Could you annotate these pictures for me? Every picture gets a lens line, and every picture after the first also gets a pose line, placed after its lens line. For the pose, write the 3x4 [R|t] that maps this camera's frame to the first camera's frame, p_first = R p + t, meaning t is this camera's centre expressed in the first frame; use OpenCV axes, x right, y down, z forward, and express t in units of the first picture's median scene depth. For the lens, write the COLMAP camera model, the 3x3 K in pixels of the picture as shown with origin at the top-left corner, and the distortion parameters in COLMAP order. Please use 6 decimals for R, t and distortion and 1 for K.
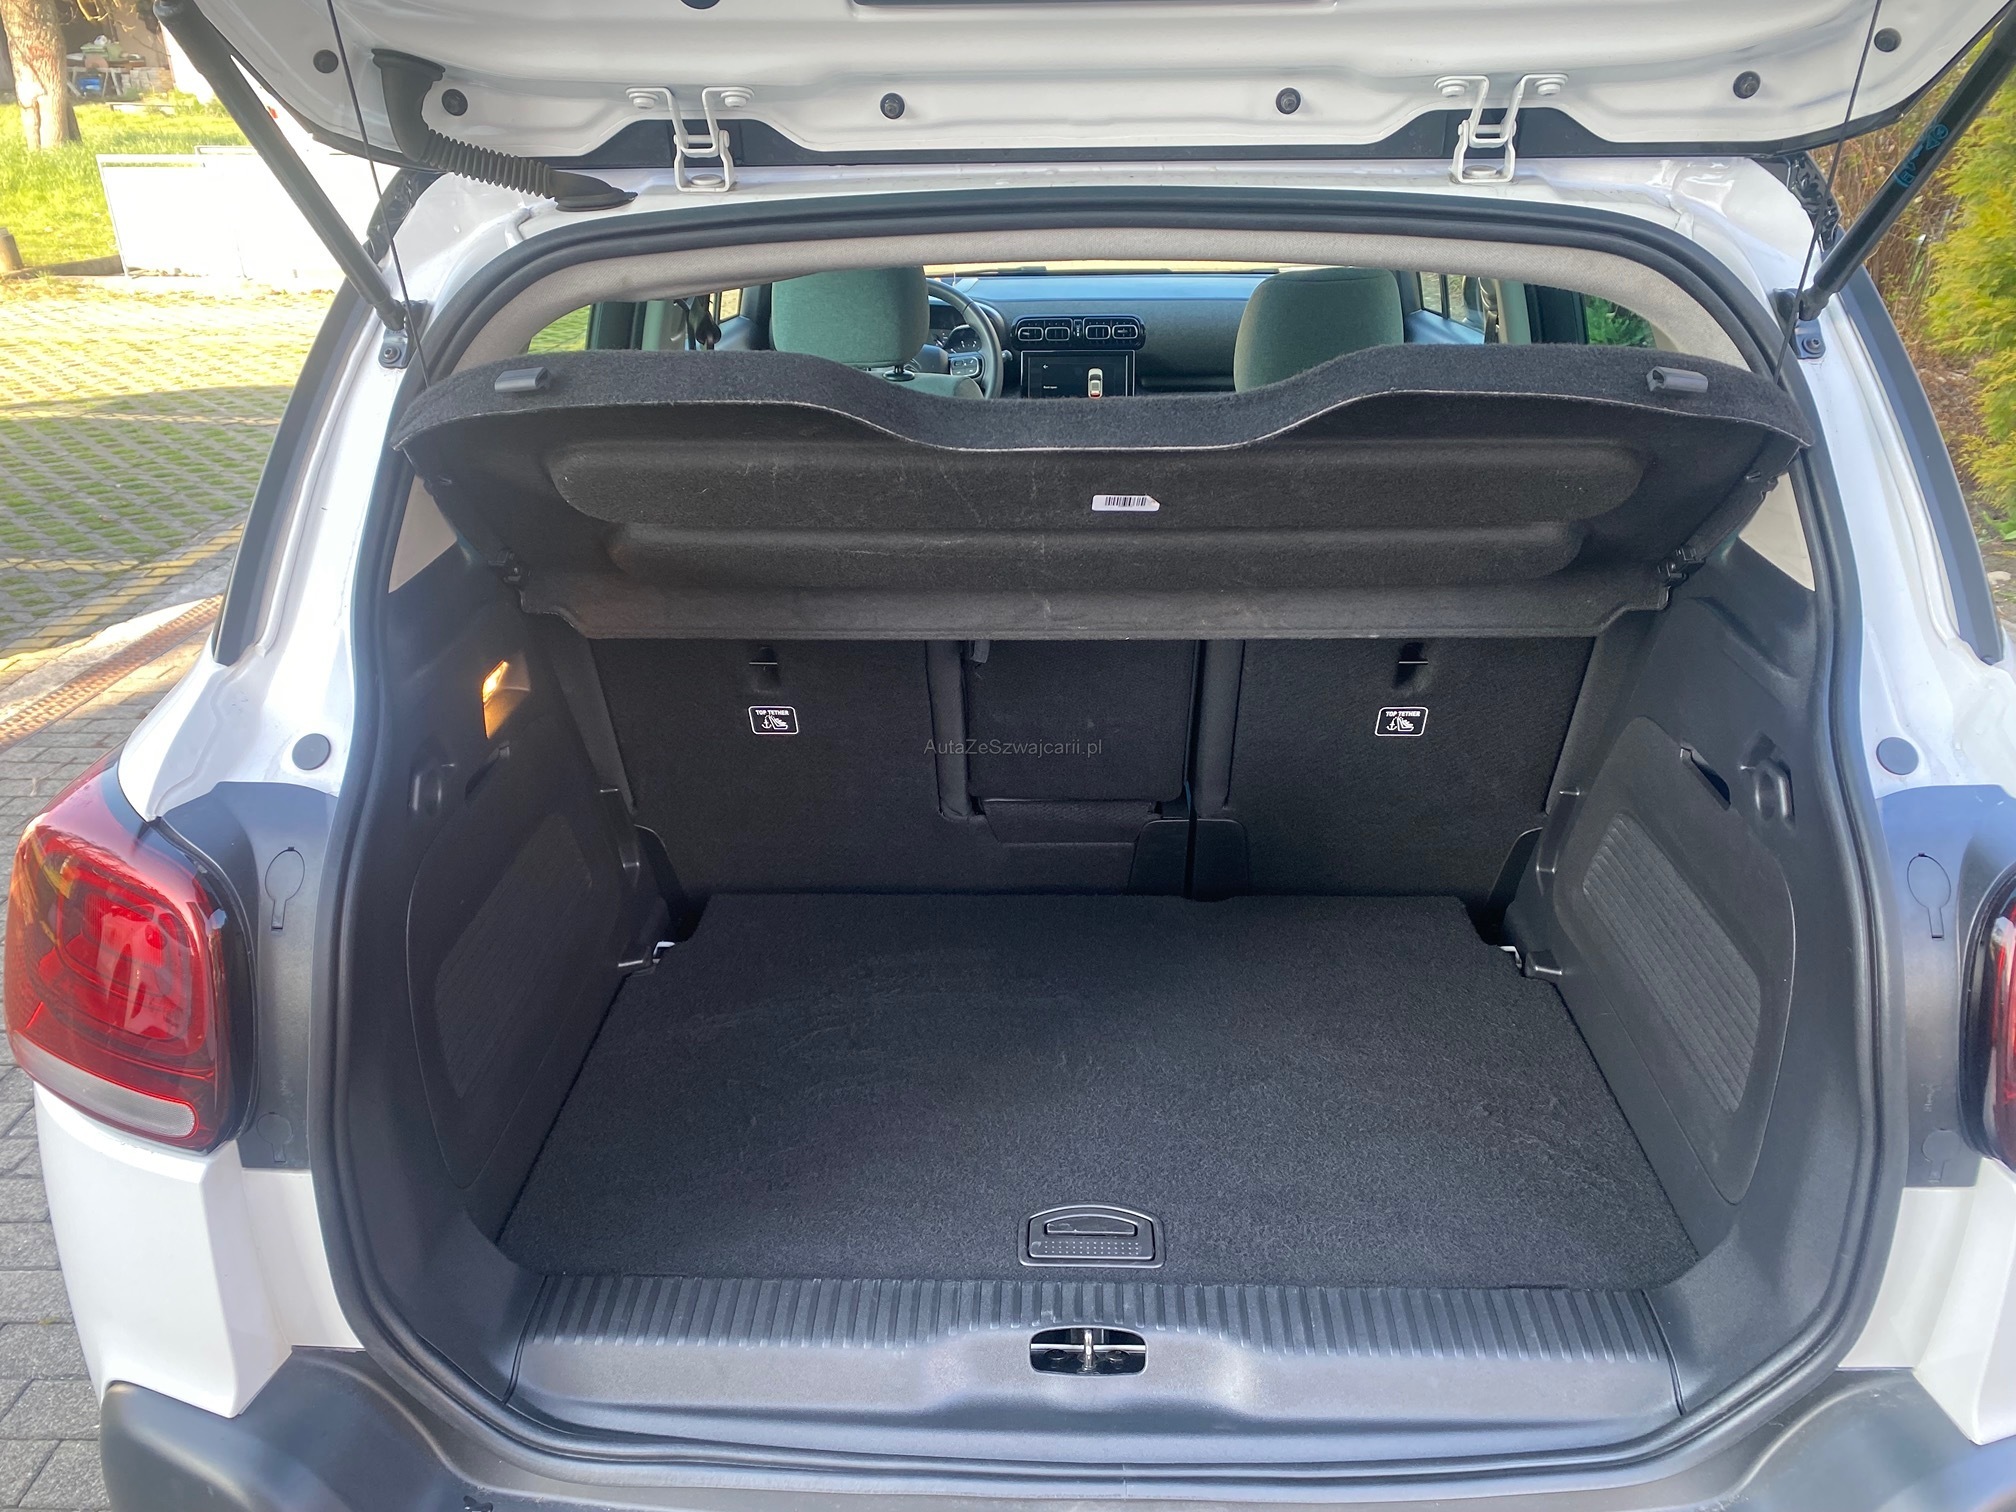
lens RADIAL K [[1513.4, 0, 1008.0], [0, 1513.4, 756.0], [0, 0, 1]] dist [0.054651, -0.063050]
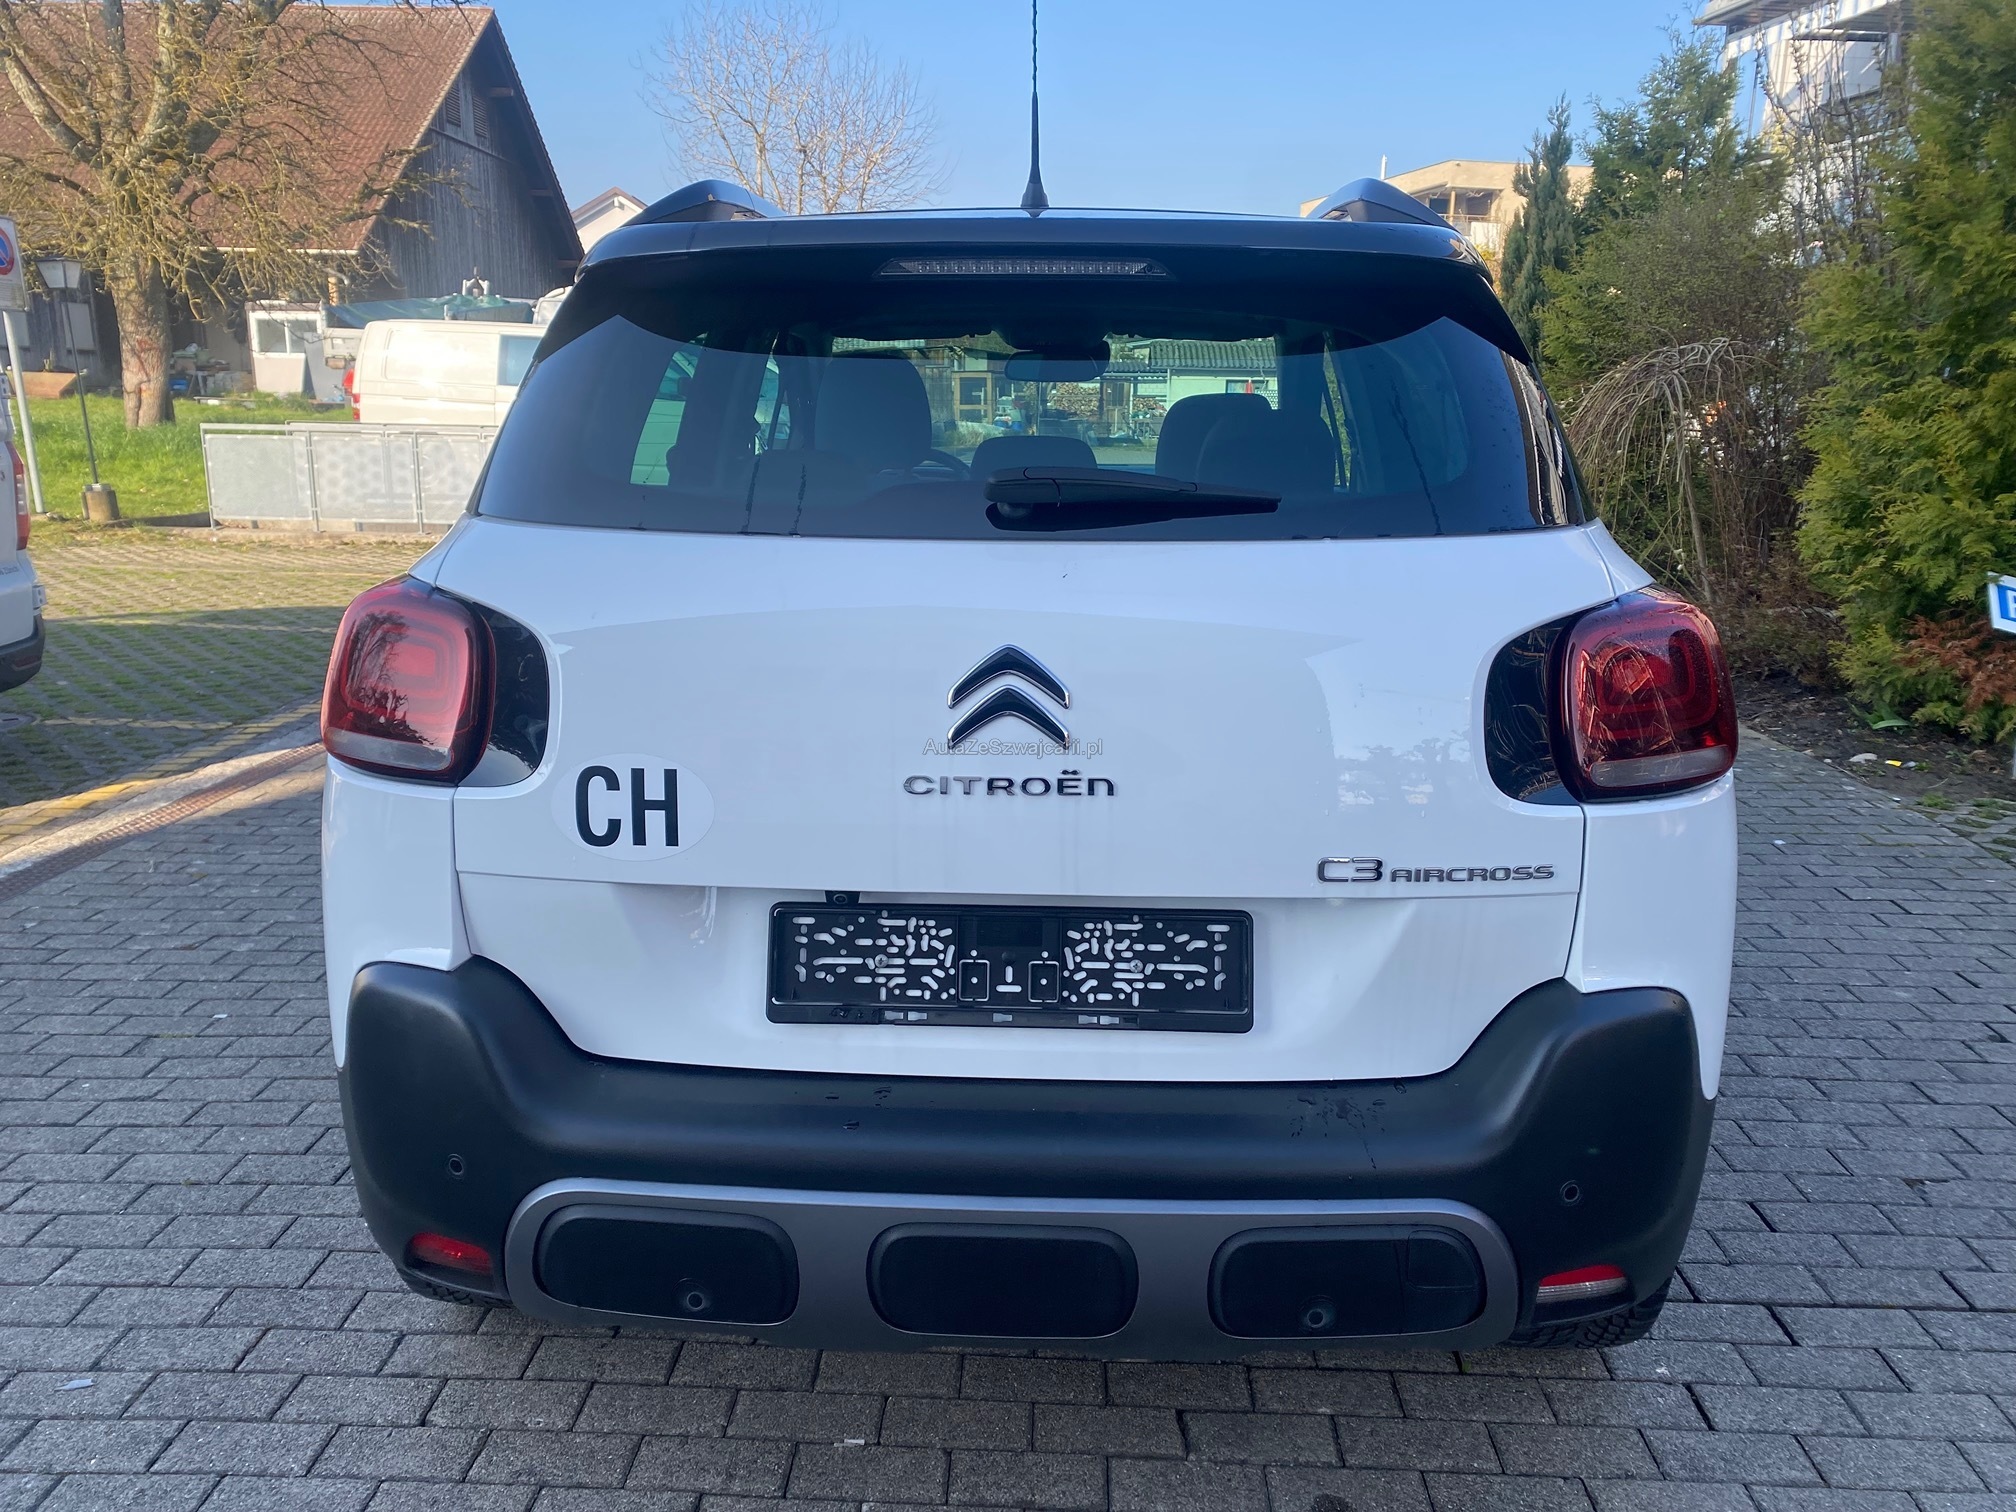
lens RADIAL K [[1555.8, 0, 1008.0], [0, 1555.8, 756.0], [0, 0, 1]] dist [0.014215, -0.005311]
pose [[0.999918, 0.012702, -0.001524, 0.009303], [-0.012745, 0.978662, -0.205080, 0.102855], [-0.001114, 0.205083, 0.978744, -0.107007]]
